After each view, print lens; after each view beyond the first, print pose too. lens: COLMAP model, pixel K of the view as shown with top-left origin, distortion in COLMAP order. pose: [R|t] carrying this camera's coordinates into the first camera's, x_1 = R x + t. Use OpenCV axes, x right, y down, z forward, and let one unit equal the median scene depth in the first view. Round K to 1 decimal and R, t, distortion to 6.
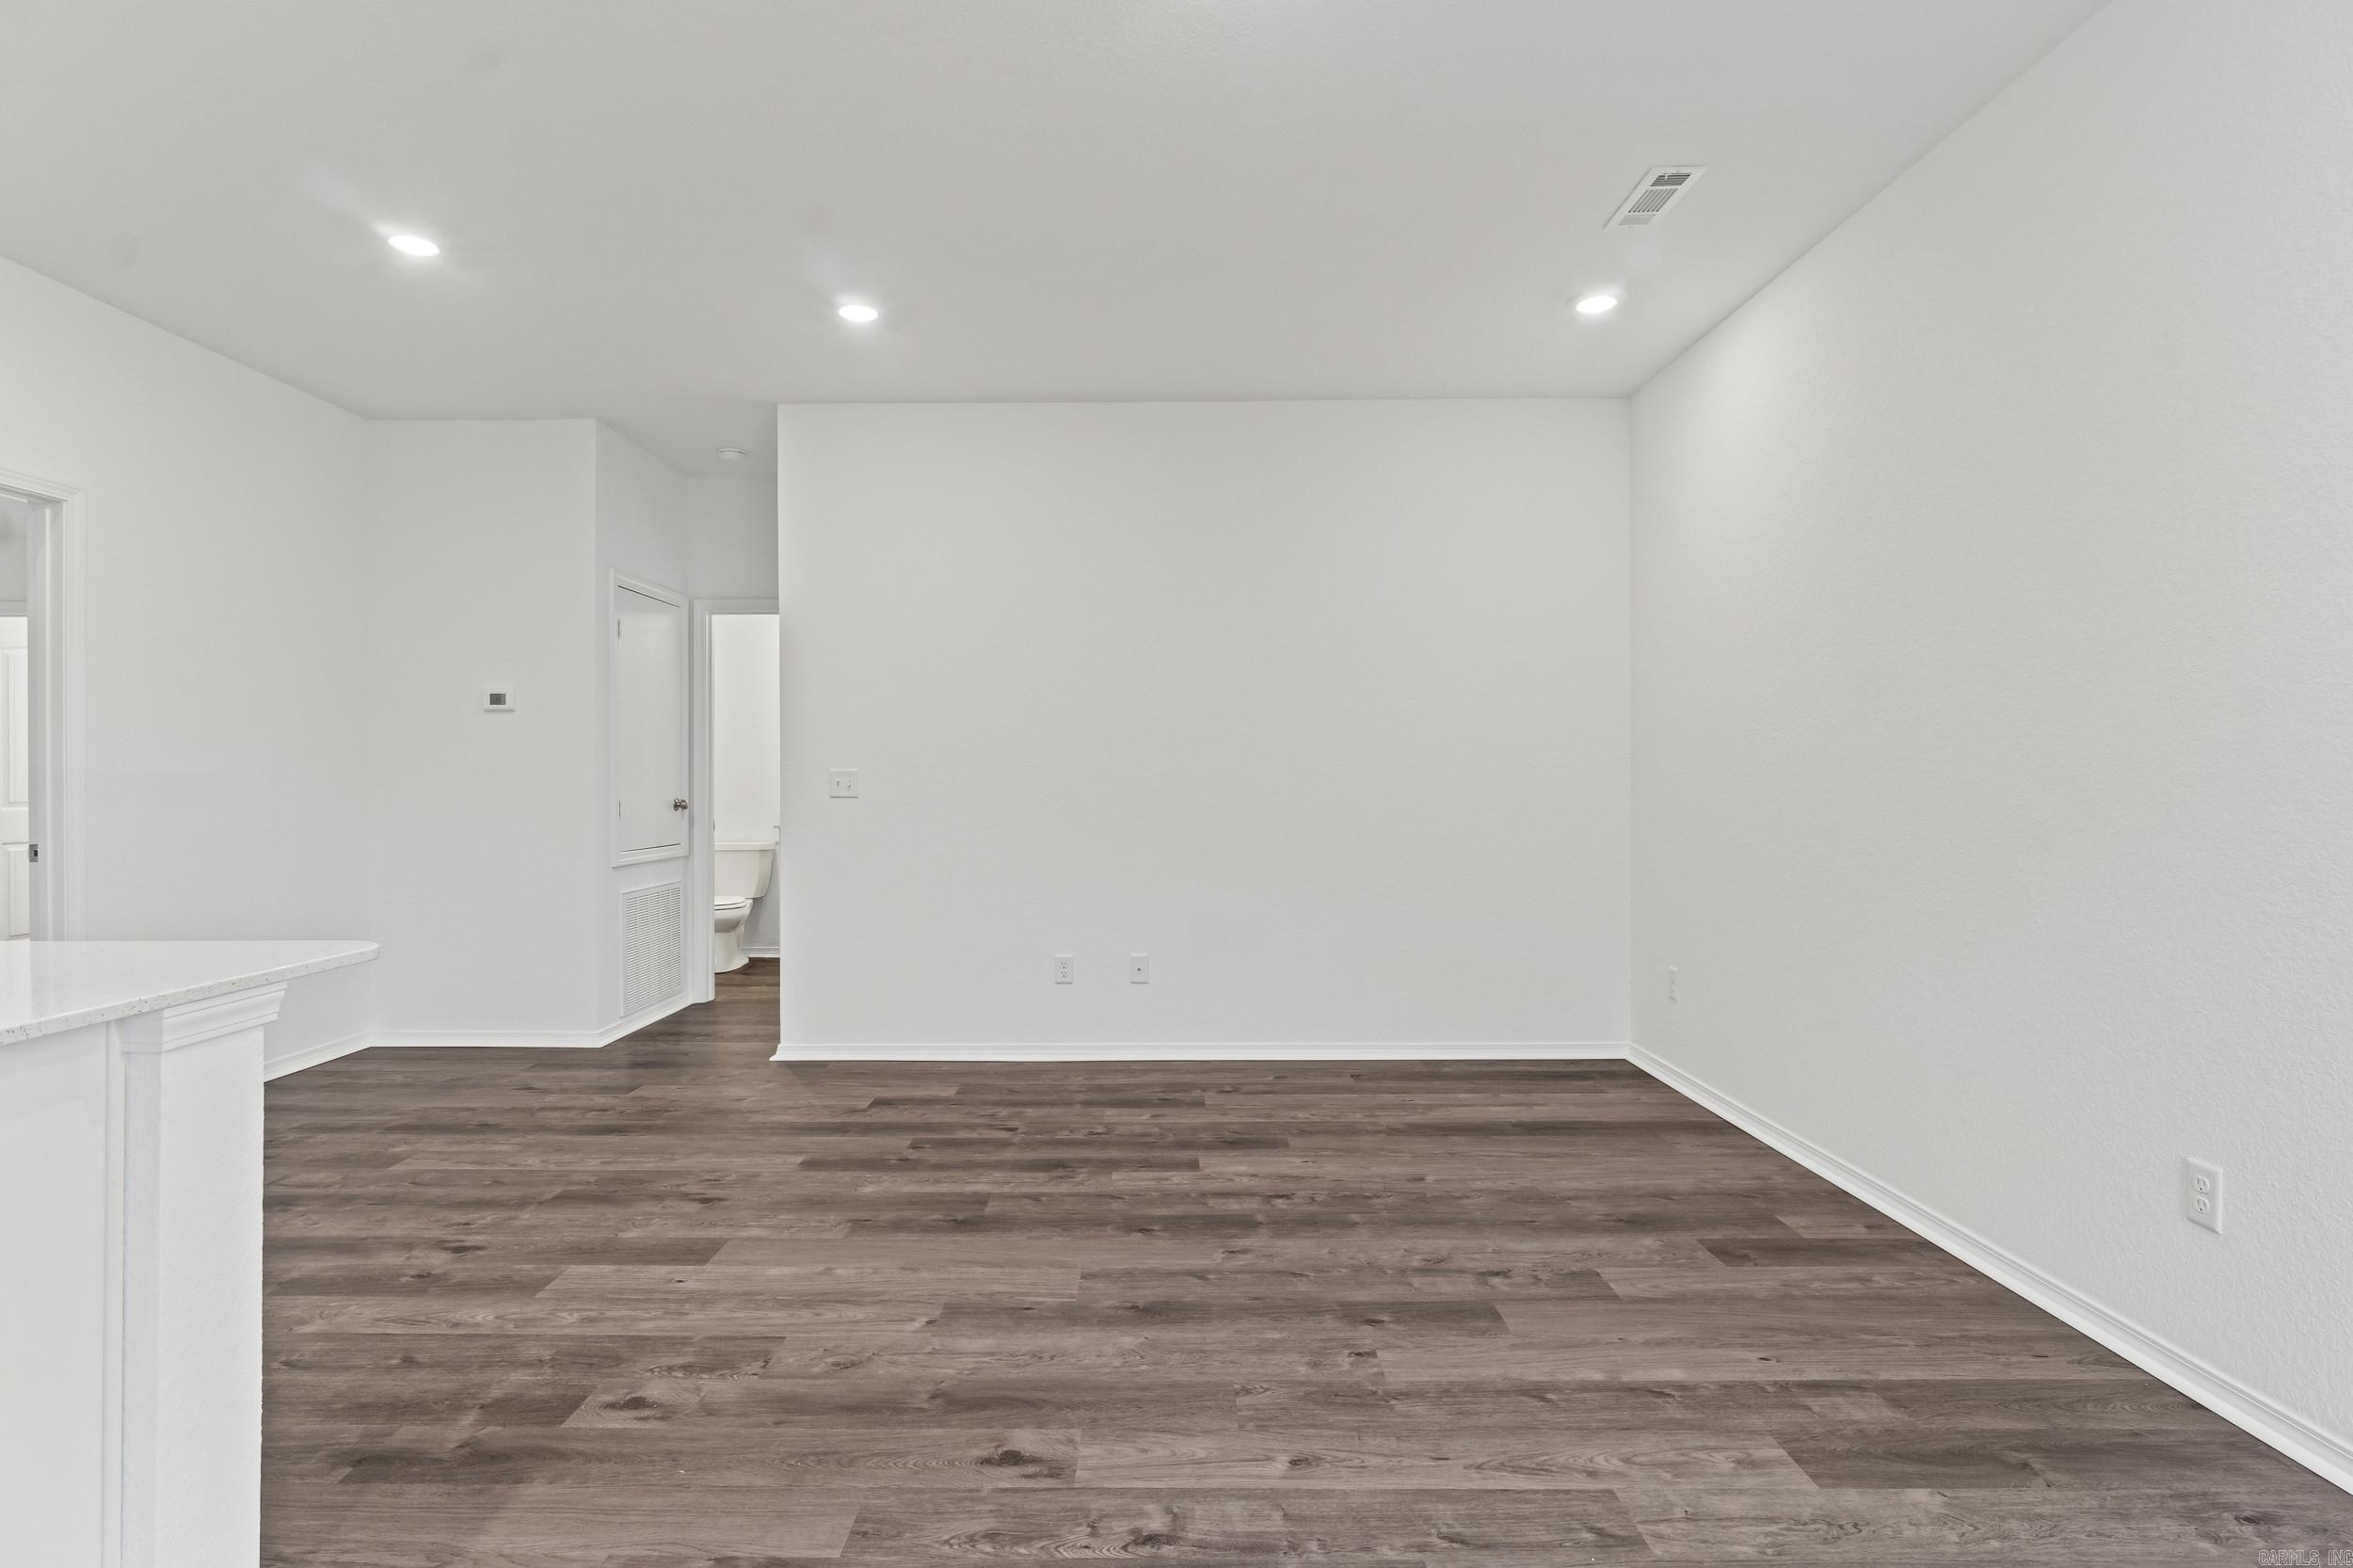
lens RADIAL K [[1199.3, 0, 1156.0], [0, 1199.3, 788.1], [0, 0, 1]] dist [-0.008273, 0.002925]
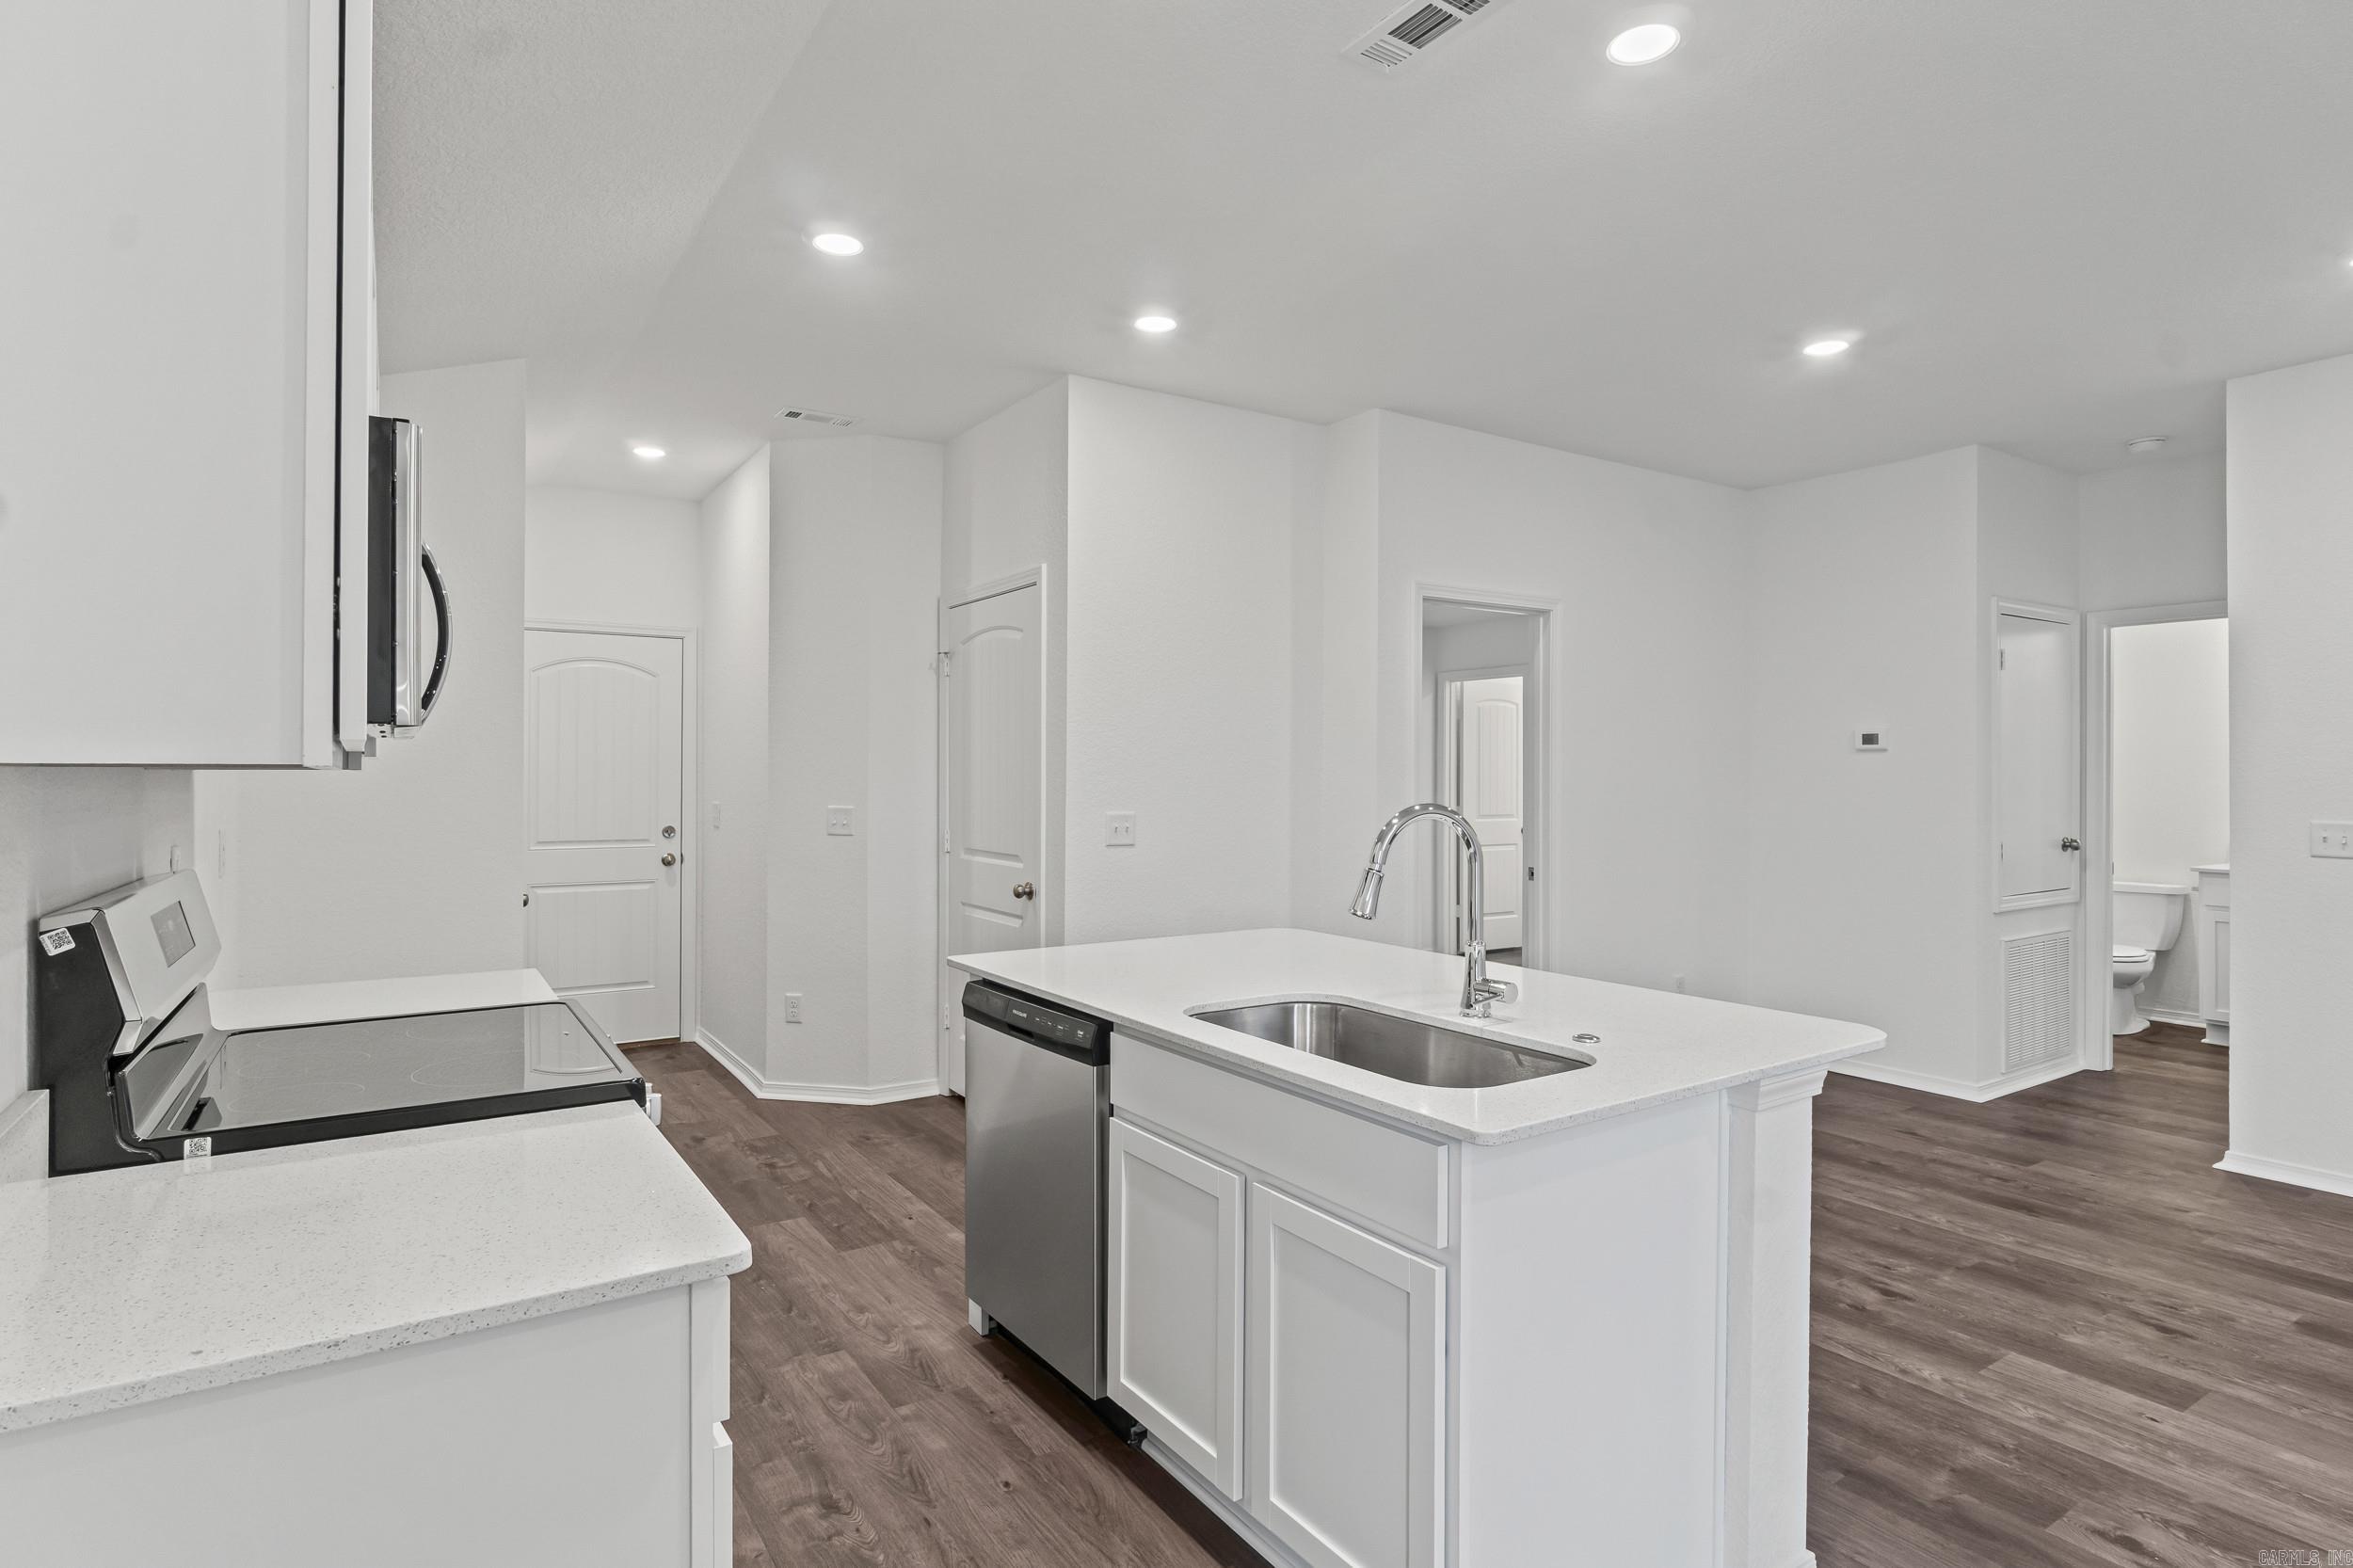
lens RADIAL K [[1204.5, 0, 1153.3], [0, 1204.5, 769.4], [0, 0, 1]] dist [-0.005532, 0.003372]
pose [[0.548853, 0.000296, -0.835919, -0.049145], [-0.007027, 0.999966, -0.004260, -0.074576], [0.835889, 0.008212, 0.548836, -0.145269]]
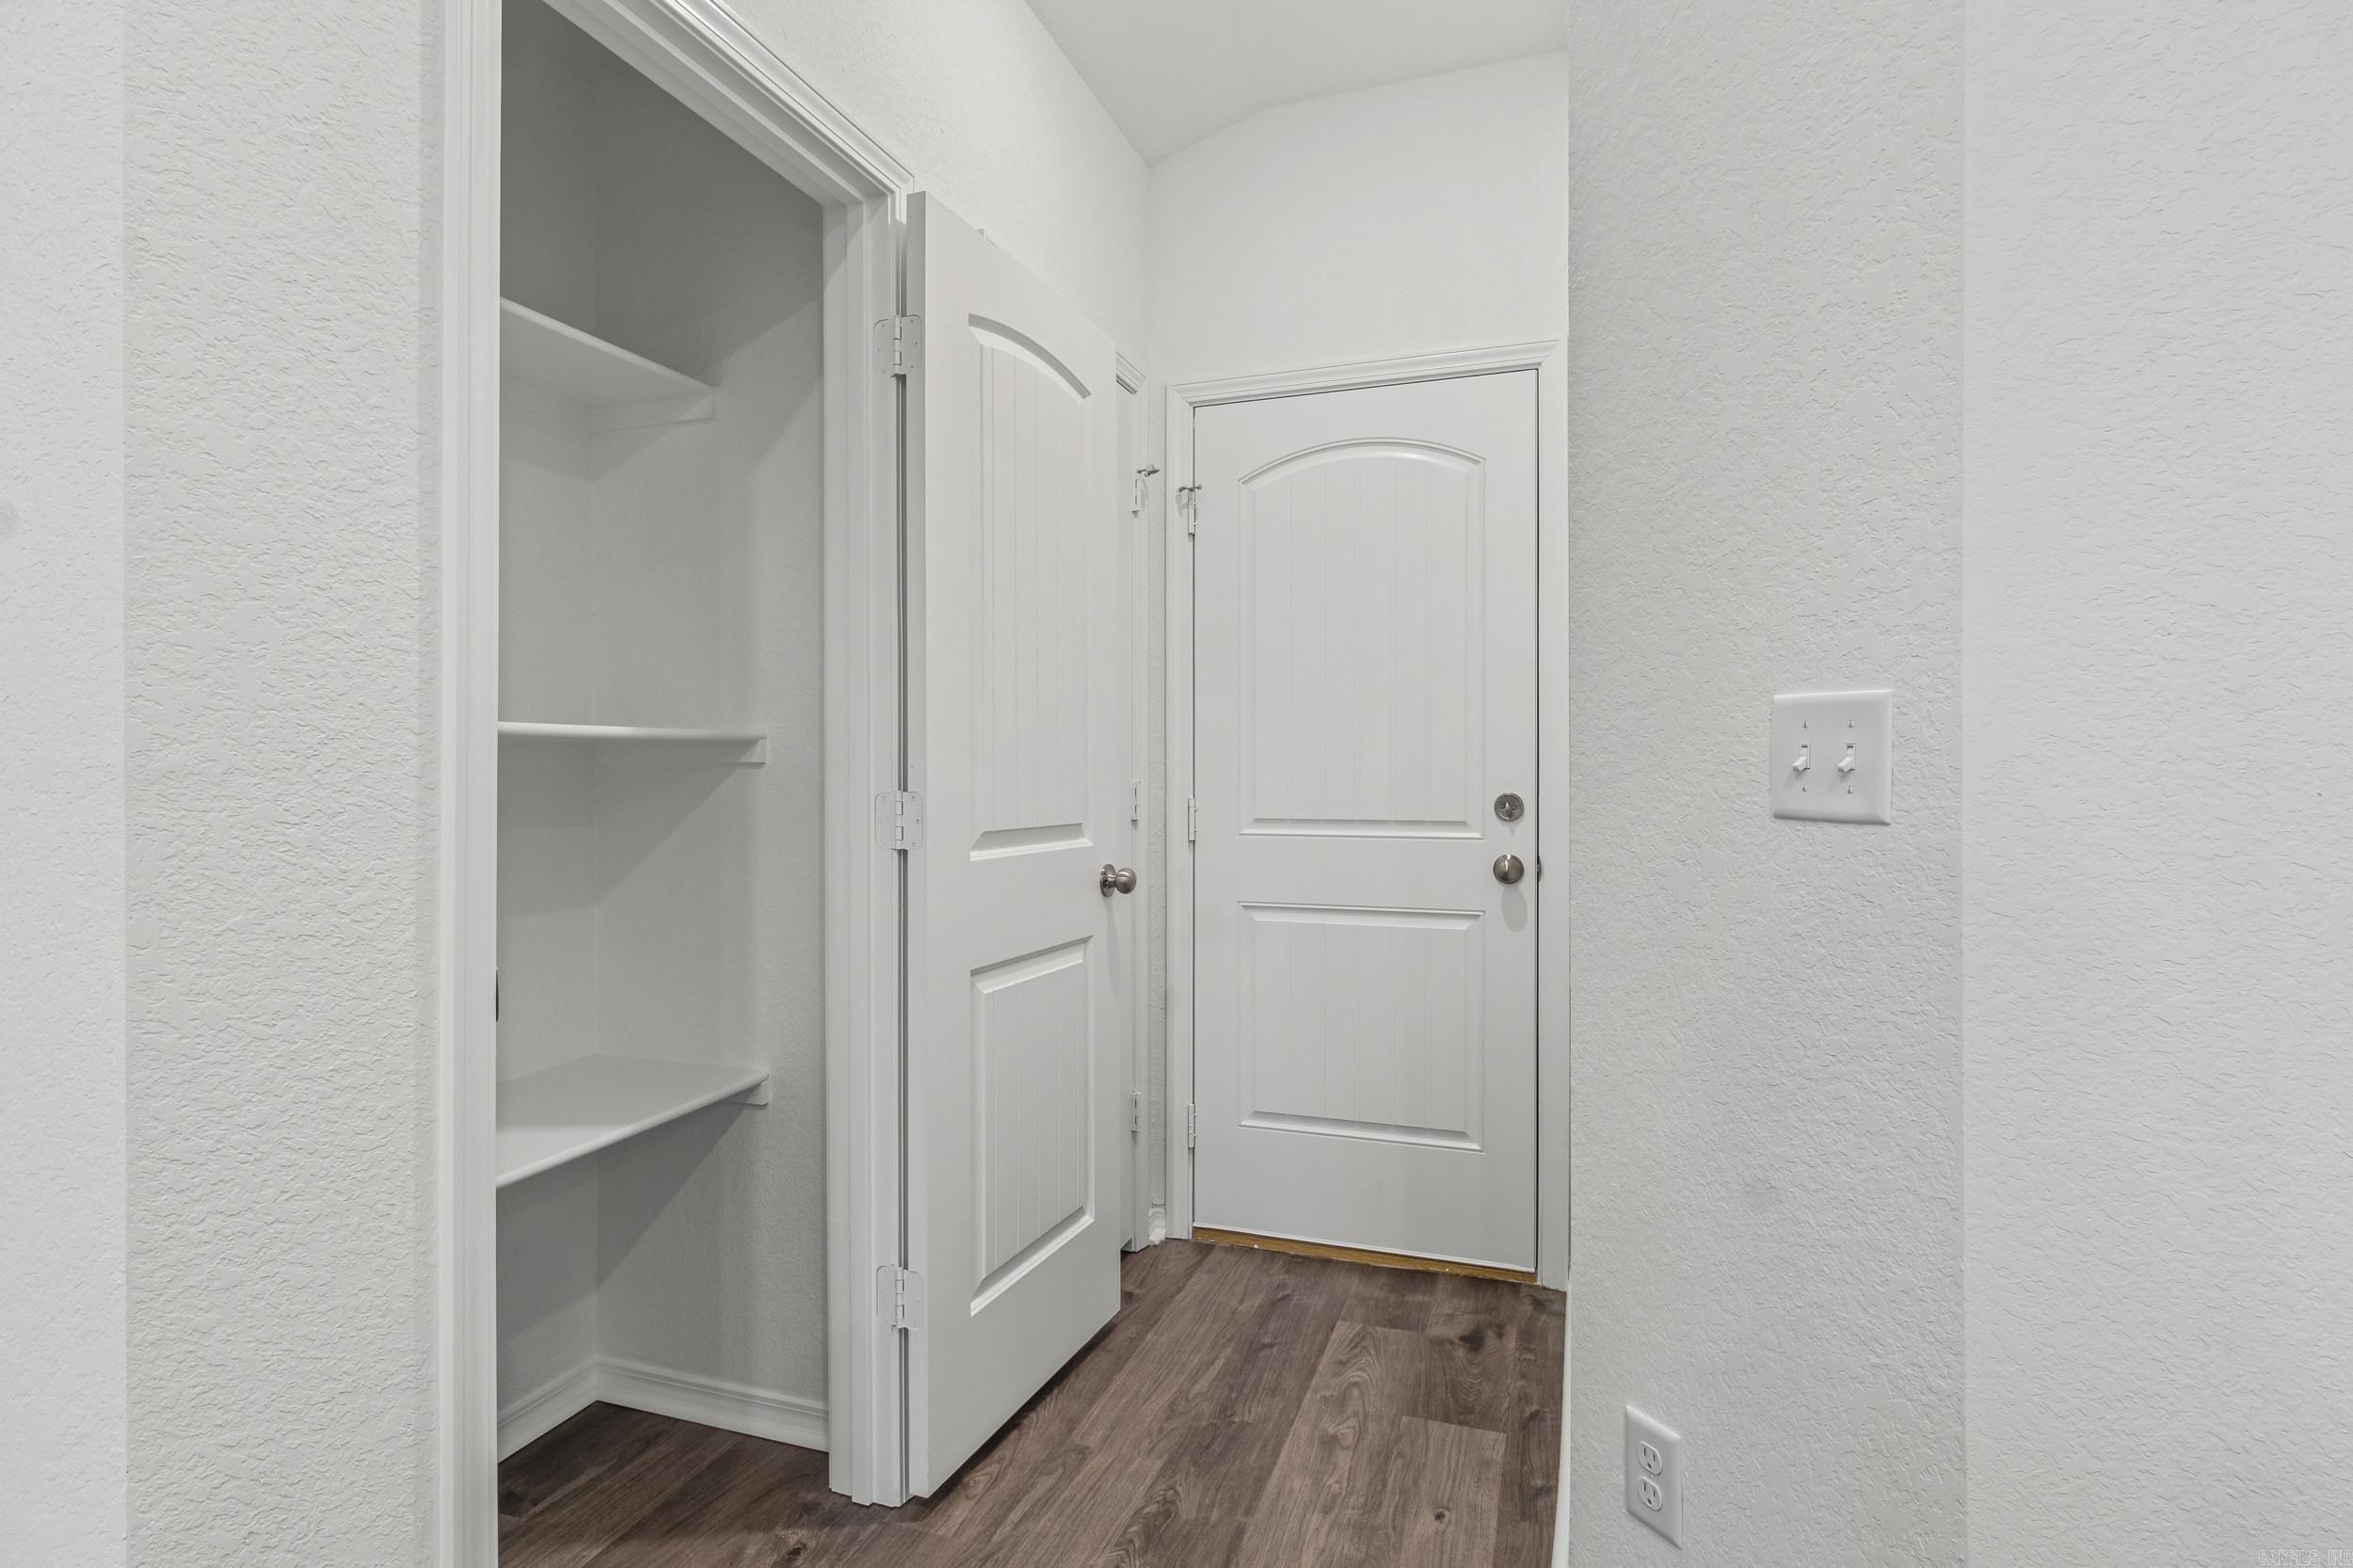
lens RADIAL K [[1193.1, 0, 1174.7], [0, 1193.1, 755.9], [0, 0, 1]] dist [-0.001832, -0.000599]
pose [[-0.315885, -0.001291, -0.948797, -1.346638], [-0.005269, 0.999986, 0.000393, -0.005532], [0.948783, 0.005123, -0.315887, 0.365808]]
